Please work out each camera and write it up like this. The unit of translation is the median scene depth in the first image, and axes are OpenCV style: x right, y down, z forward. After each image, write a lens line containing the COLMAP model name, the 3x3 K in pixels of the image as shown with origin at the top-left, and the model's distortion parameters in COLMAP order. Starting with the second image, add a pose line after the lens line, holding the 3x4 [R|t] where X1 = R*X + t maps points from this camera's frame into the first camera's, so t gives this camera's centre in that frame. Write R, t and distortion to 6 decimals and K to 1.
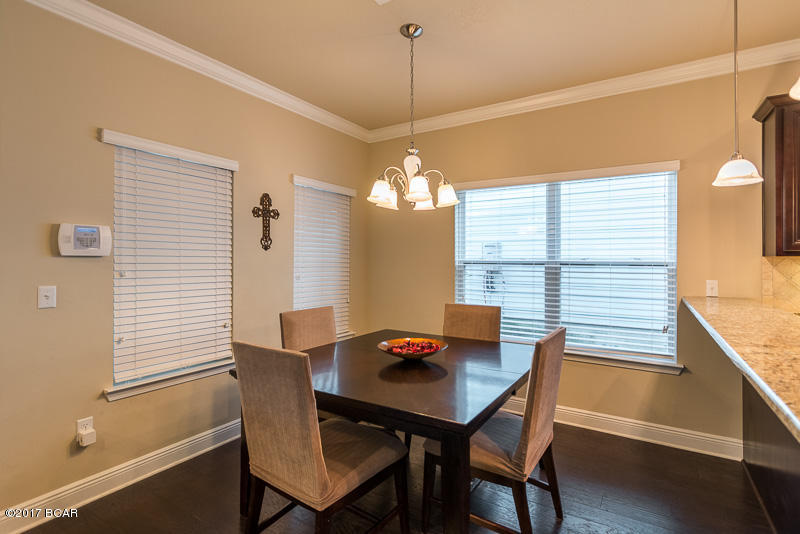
lens RADIAL K [[377.4, 0, 428.4], [0, 377.4, 259.6], [0, 0, 1]] dist [0.009658, -0.001164]
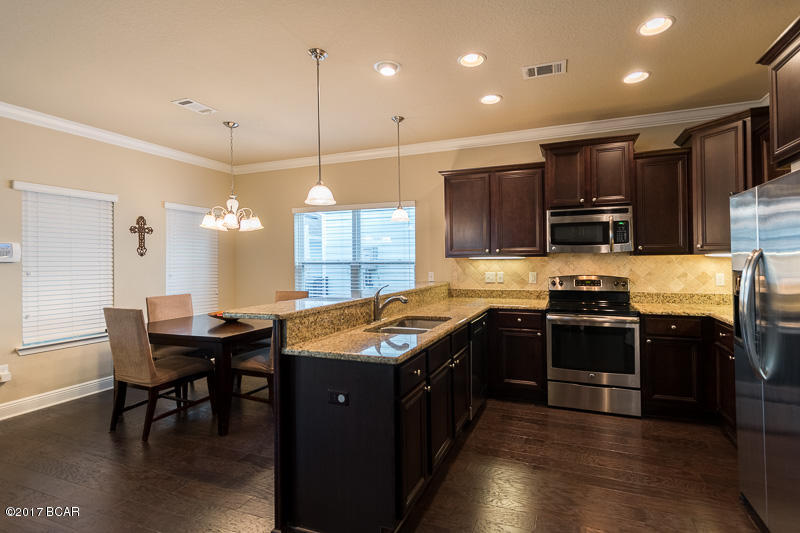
lens RADIAL K [[377.4, 0, 428.4], [0, 377.4, 259.1], [0, 0, 1]] dist [0.009658, -0.001164]
pose [[0.985875, -0.009498, 0.167216, 0.429015], [0.009852, 0.999951, -0.001285, -0.001871], [-0.167195, 0.002914, 0.985920, -0.636501]]
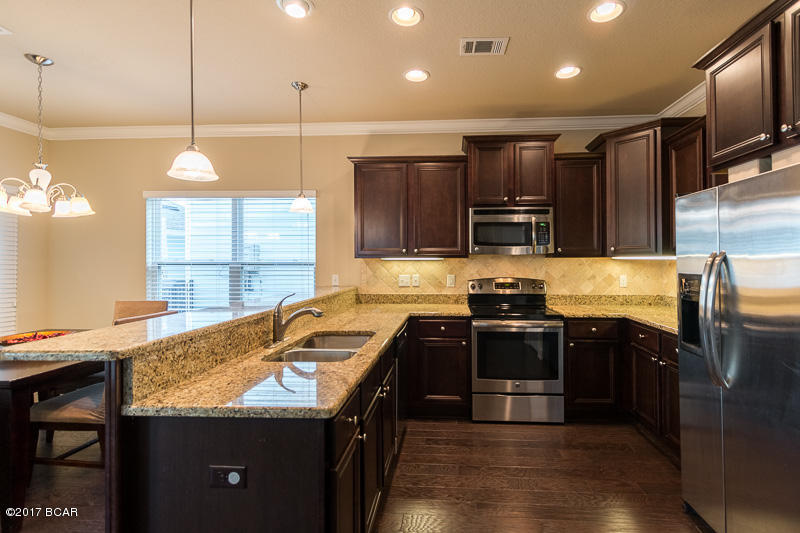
lens RADIAL K [[377.4, 0, 428.4], [0, 377.4, 259.1], [0, 0, 1]] dist [0.009658, -0.001164]
pose [[0.892238, -0.000763, 0.451564, 0.391849], [0.001875, 0.999996, -0.002015, -0.002102], [-0.451561, 0.002644, 0.892237, -0.442857]]
